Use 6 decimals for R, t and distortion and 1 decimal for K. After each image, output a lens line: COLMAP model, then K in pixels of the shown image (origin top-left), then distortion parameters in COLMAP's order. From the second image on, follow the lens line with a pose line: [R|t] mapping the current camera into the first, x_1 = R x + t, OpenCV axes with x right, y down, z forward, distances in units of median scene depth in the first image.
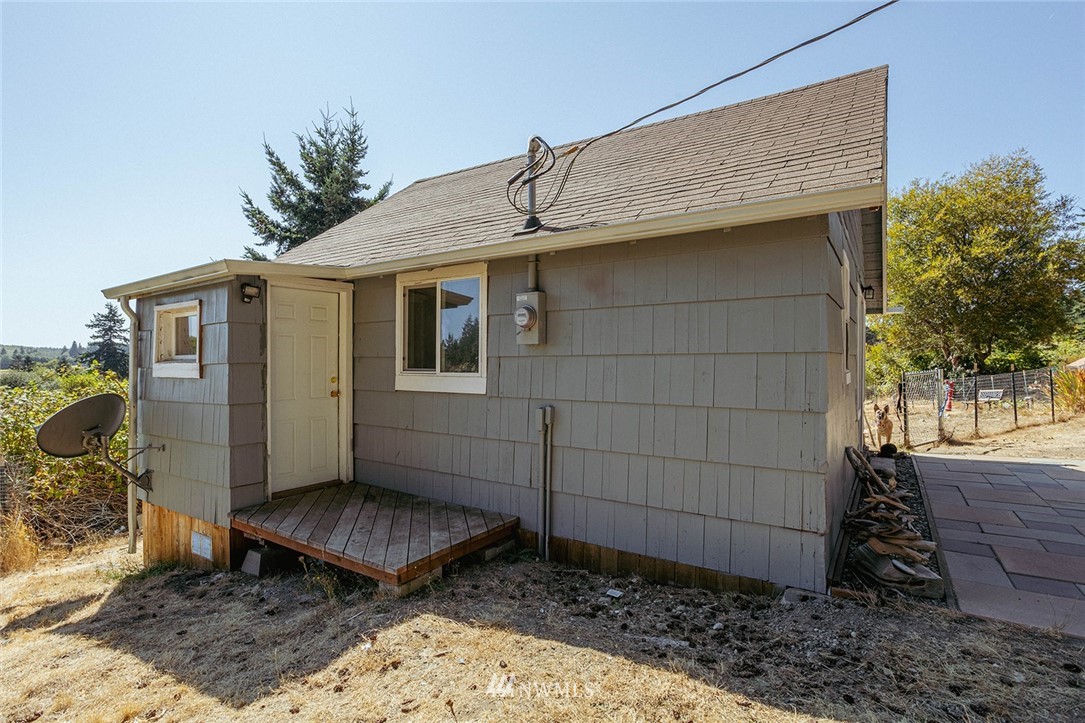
lens RADIAL K [[533.9, 0, 520.6], [0, 533.9, 368.2], [0, 0, 1]] dist [-0.010105, 0.012868]
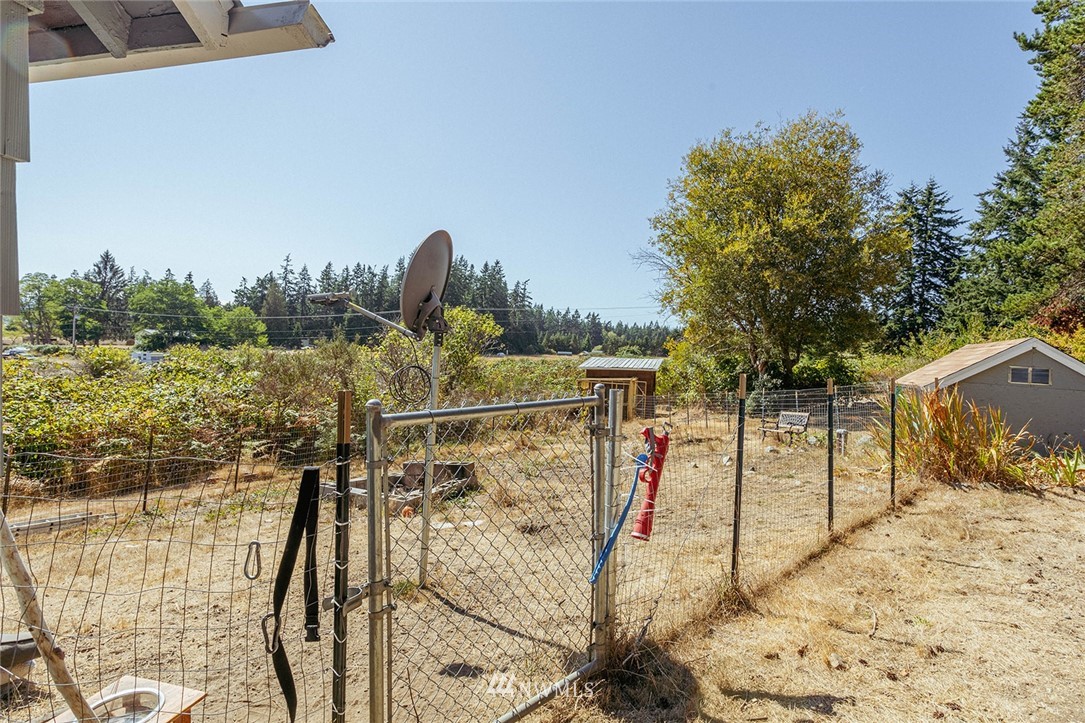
lens RADIAL K [[555.9, 0, 529.7], [0, 555.9, 349.9], [0, 0, 1]] dist [-0.024305, 0.015061]
pose [[0.963556, 0.058669, 0.260994, 0.306524], [-0.055506, 0.998268, -0.019481, -0.004608], [-0.261685, 0.004284, 0.965144, 0.339938]]
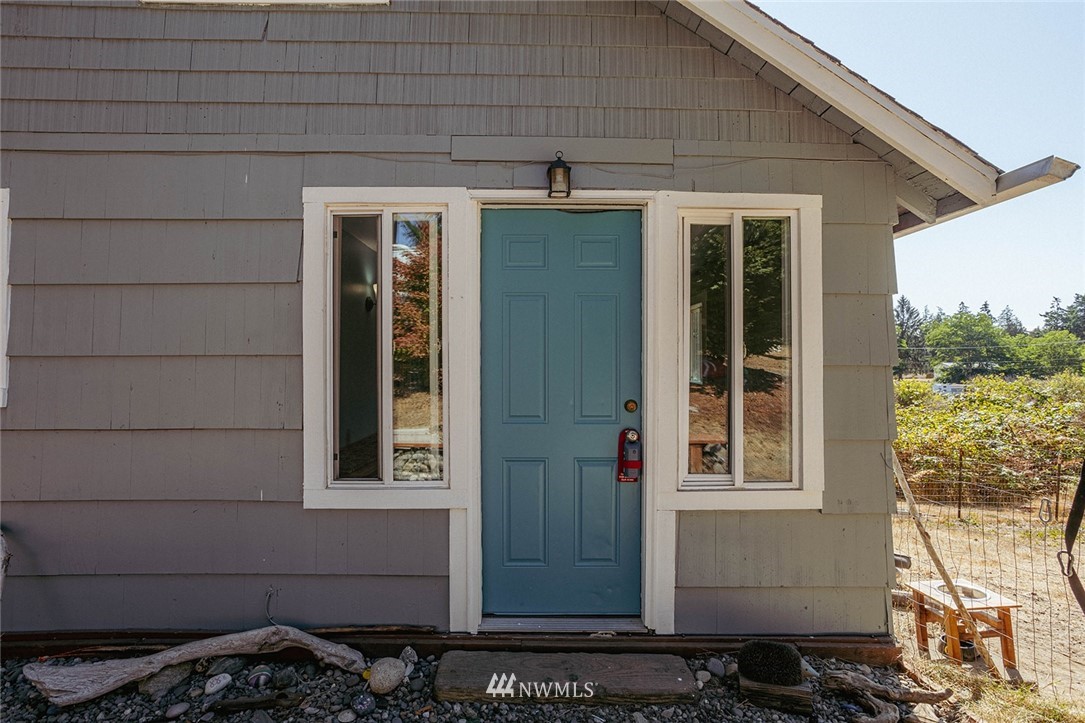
lens RADIAL K [[533.9, 0, 540.8], [0, 533.9, 352.2], [0, 0, 1]] dist [-0.010105, 0.012868]
pose [[0.549167, -0.017299, -0.835534, 0.328067], [-0.011470, 0.999536, -0.028233, -0.004917], [0.835634, 0.025088, 0.548713, 0.269798]]
